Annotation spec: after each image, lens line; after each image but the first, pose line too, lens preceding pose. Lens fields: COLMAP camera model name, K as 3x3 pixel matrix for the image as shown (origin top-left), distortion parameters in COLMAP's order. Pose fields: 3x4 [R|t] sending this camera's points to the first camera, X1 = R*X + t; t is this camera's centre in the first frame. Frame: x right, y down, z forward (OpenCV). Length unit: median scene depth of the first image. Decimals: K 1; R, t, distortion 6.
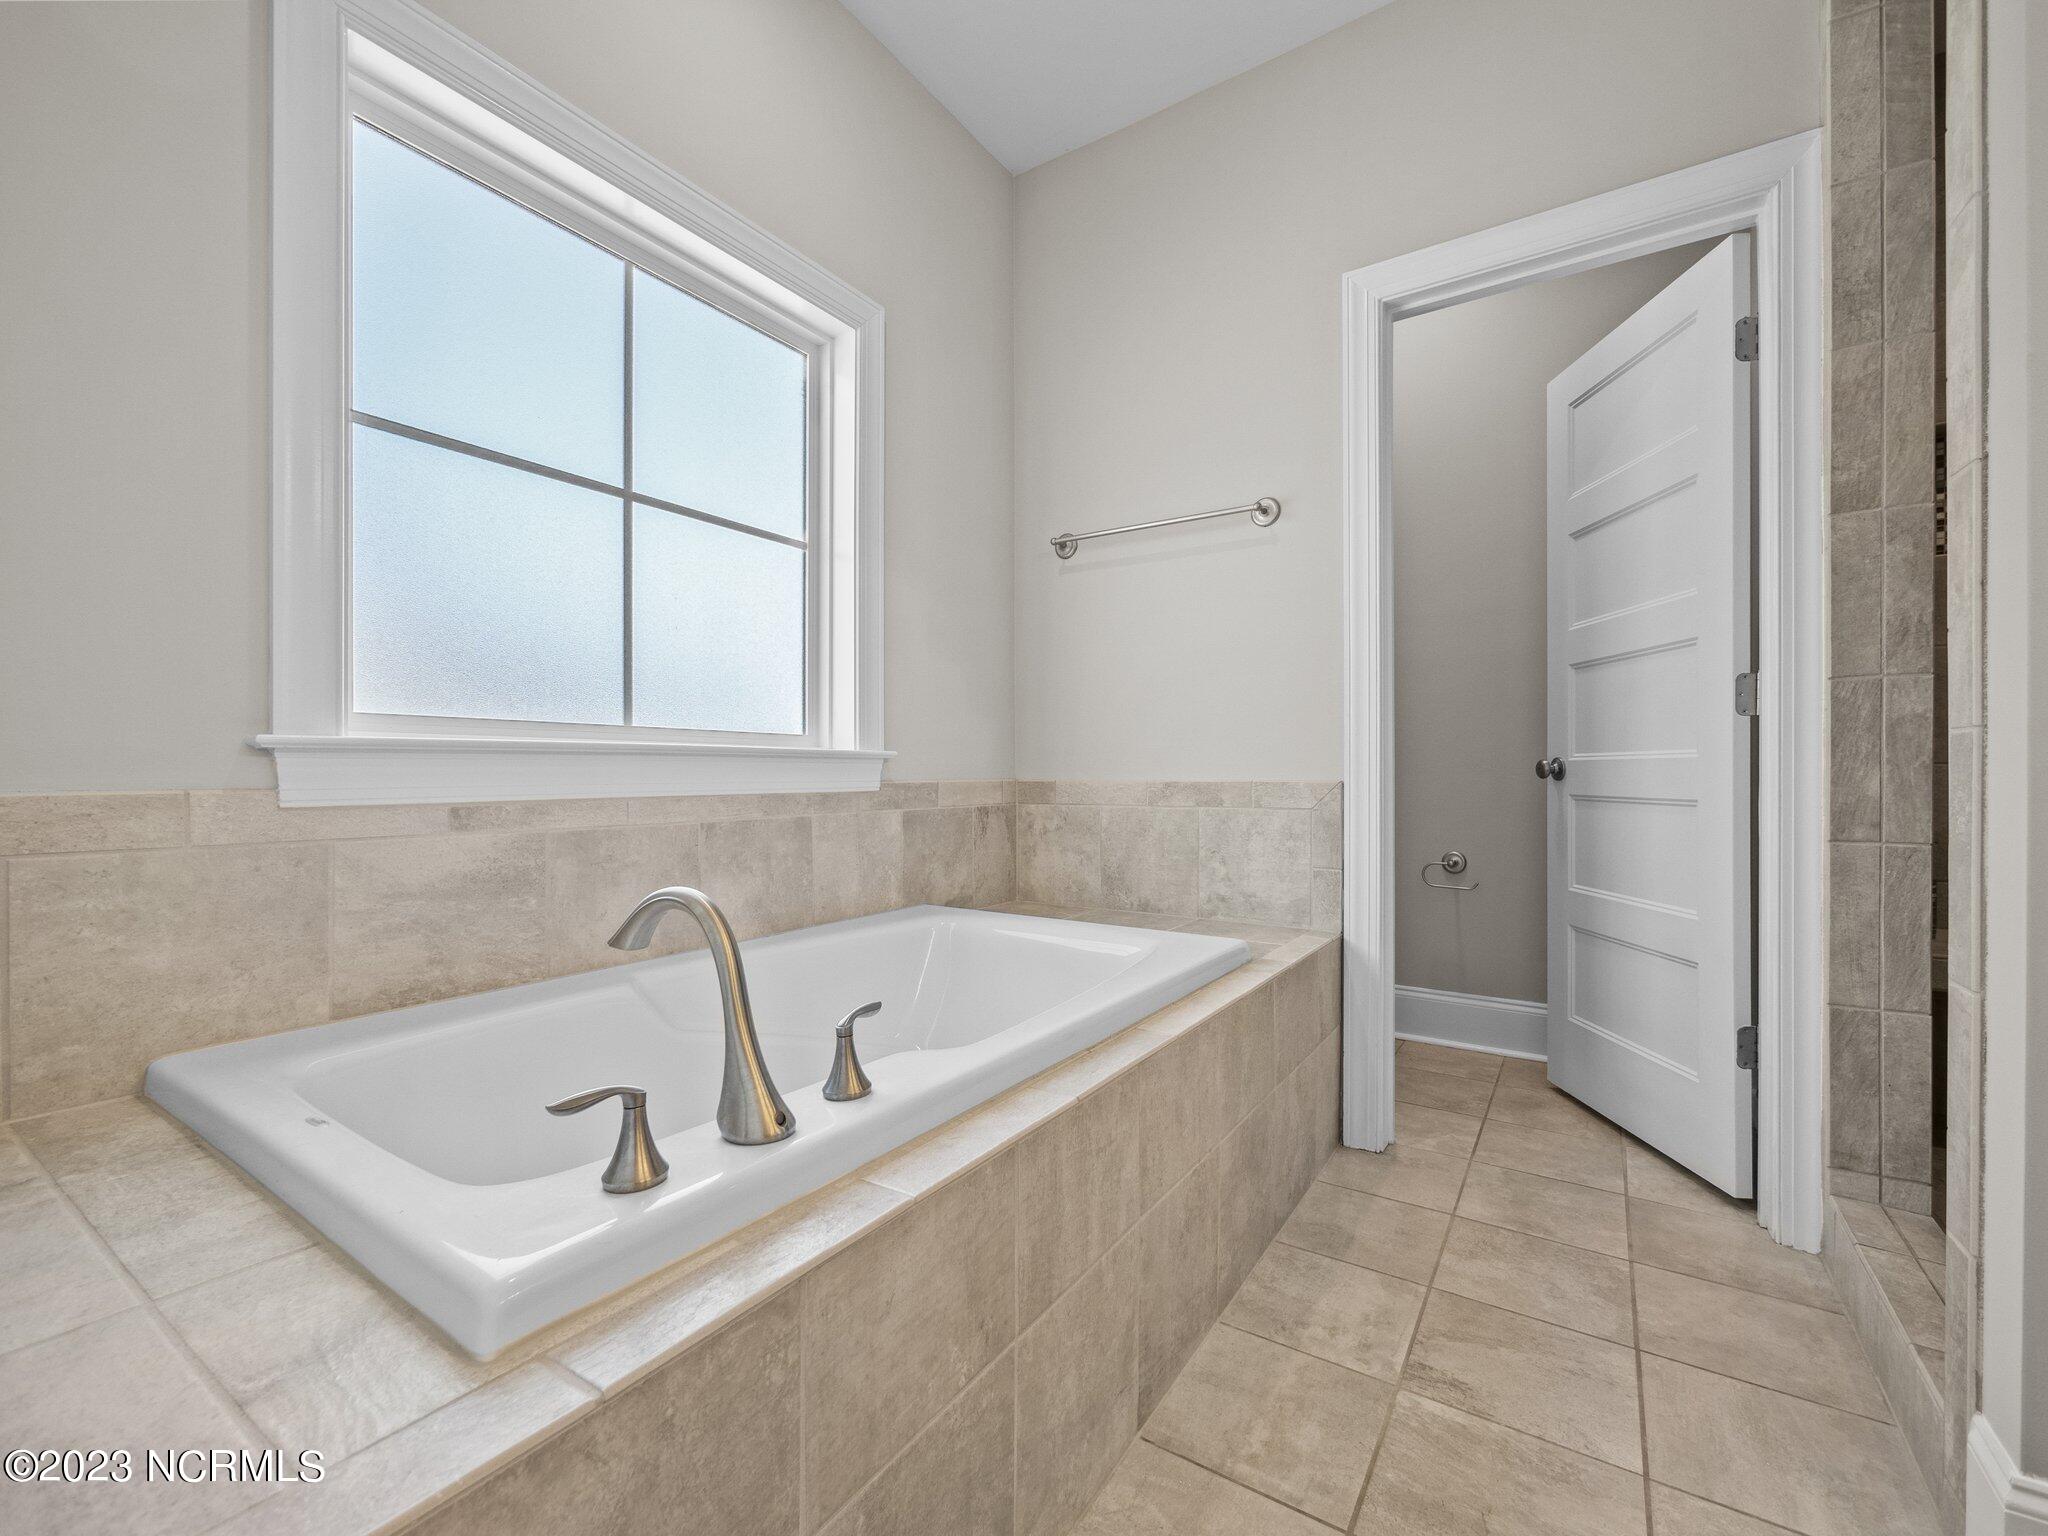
lens RADIAL K [[866.5, 0, 1015.7], [0, 866.5, 778.1], [0, 0, 1]] dist [-0.003835, -0.000528]
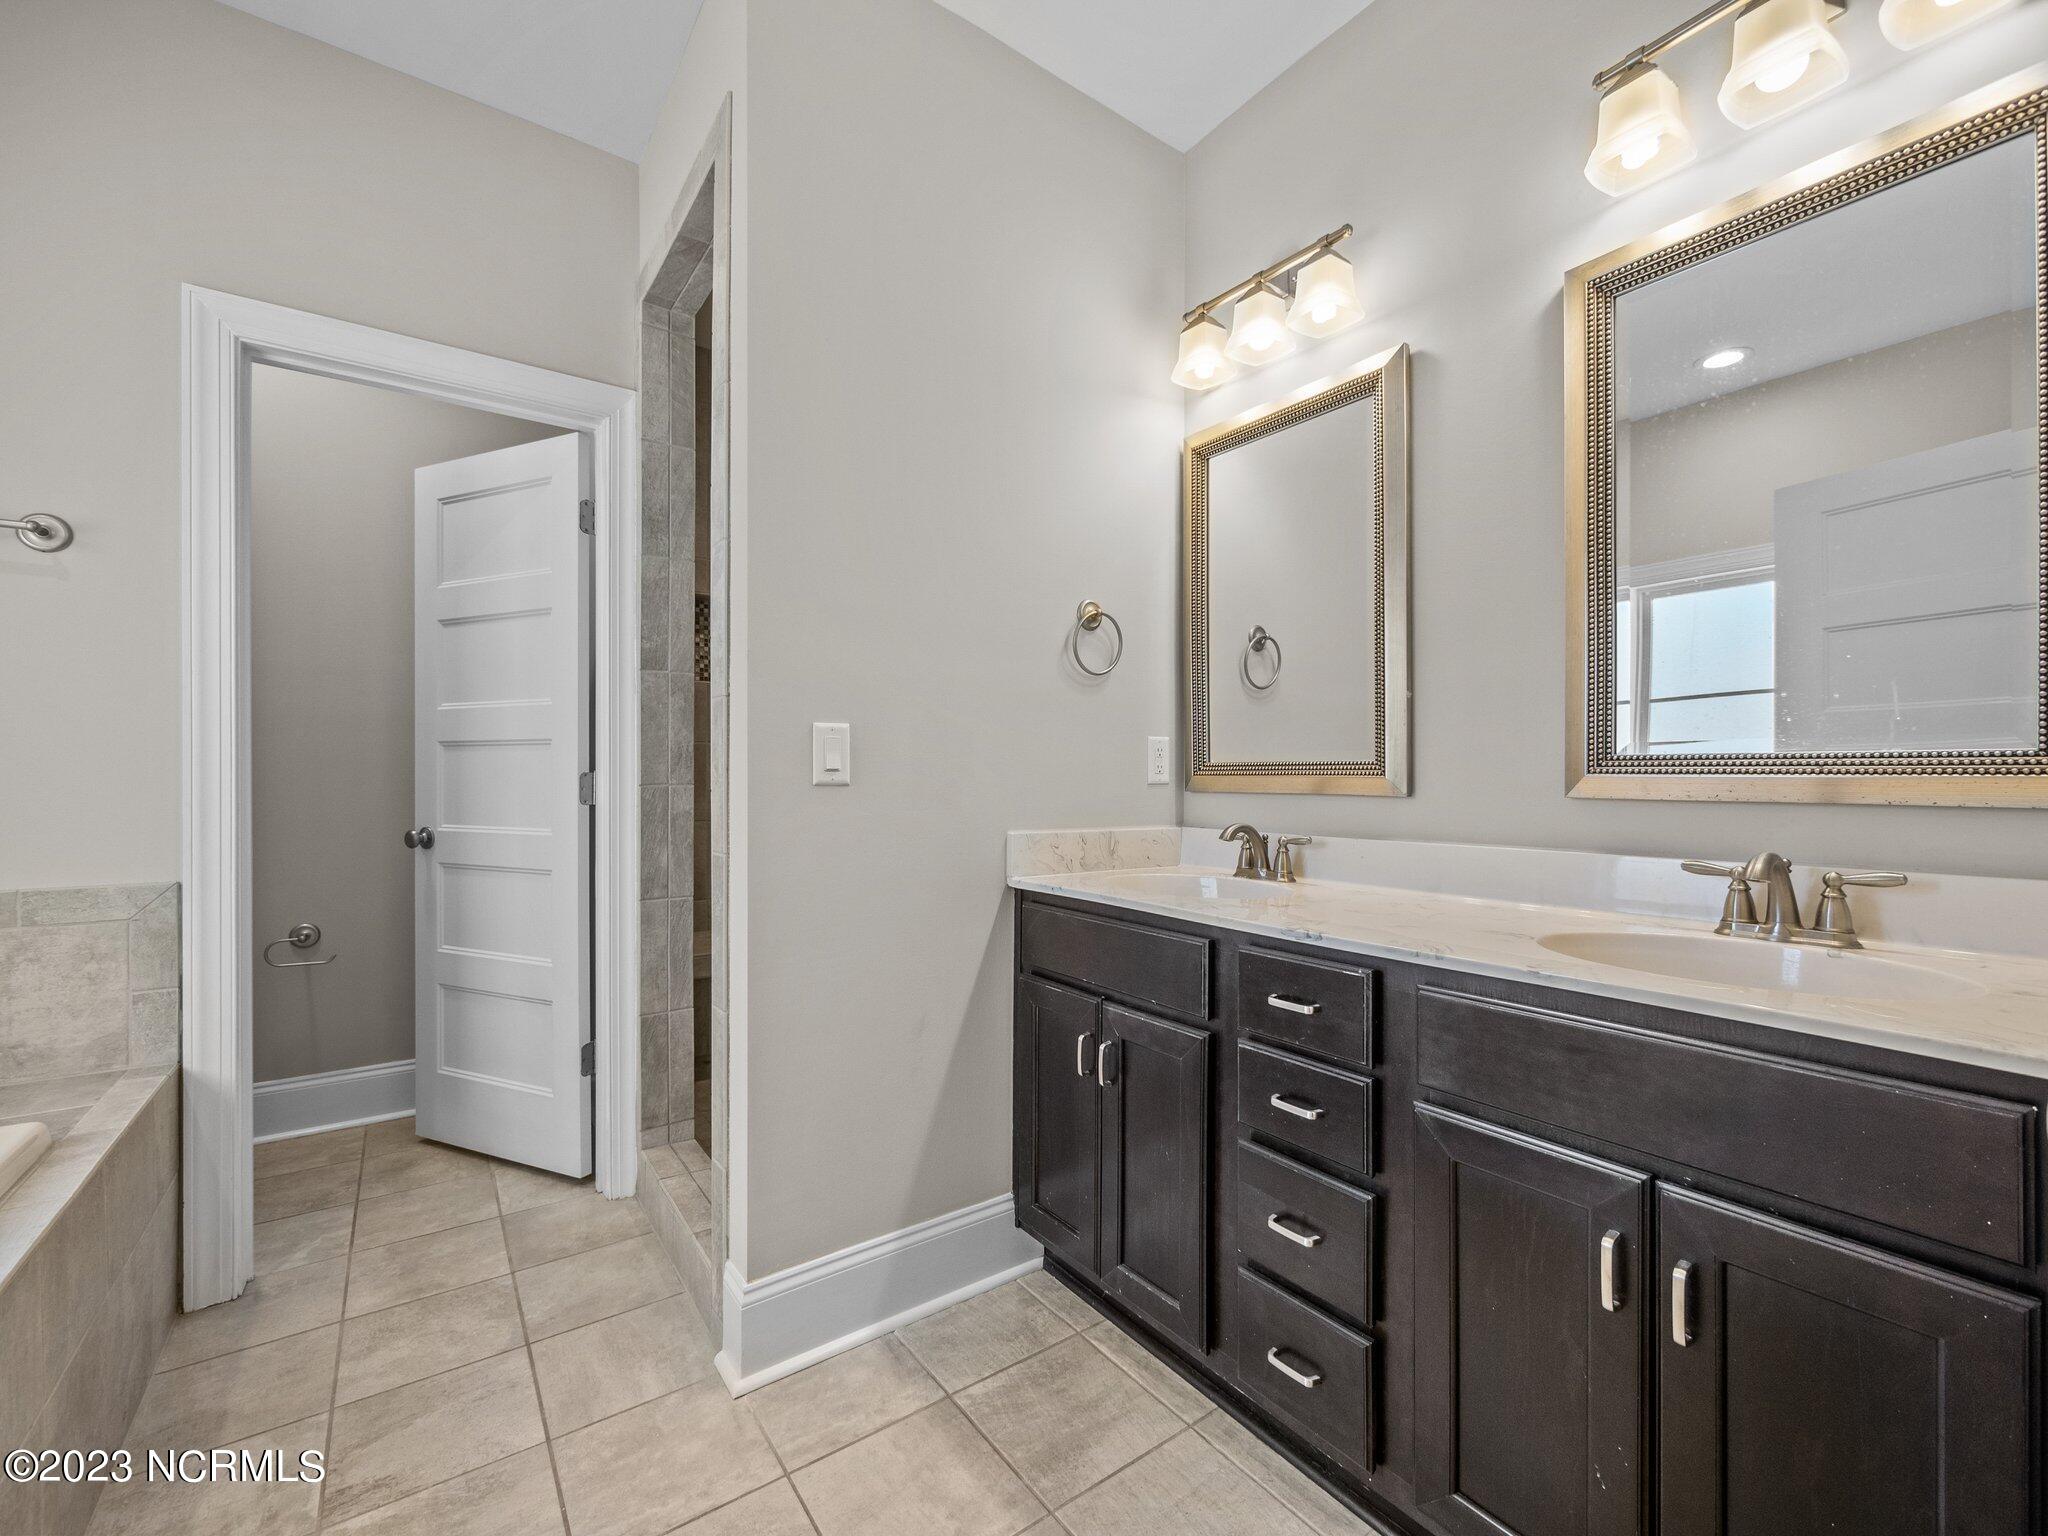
lens RADIAL K [[865.6, 0, 1027.9], [0, 865.6, 775.0], [0, 0, 1]] dist [-0.000313, 0.000222]
pose [[0.350532, -0.000528, 0.936551, -0.145385], [0.002317, 0.999997, -0.000304, -0.116442], [-0.936548, 0.002276, 0.350532, -0.082682]]
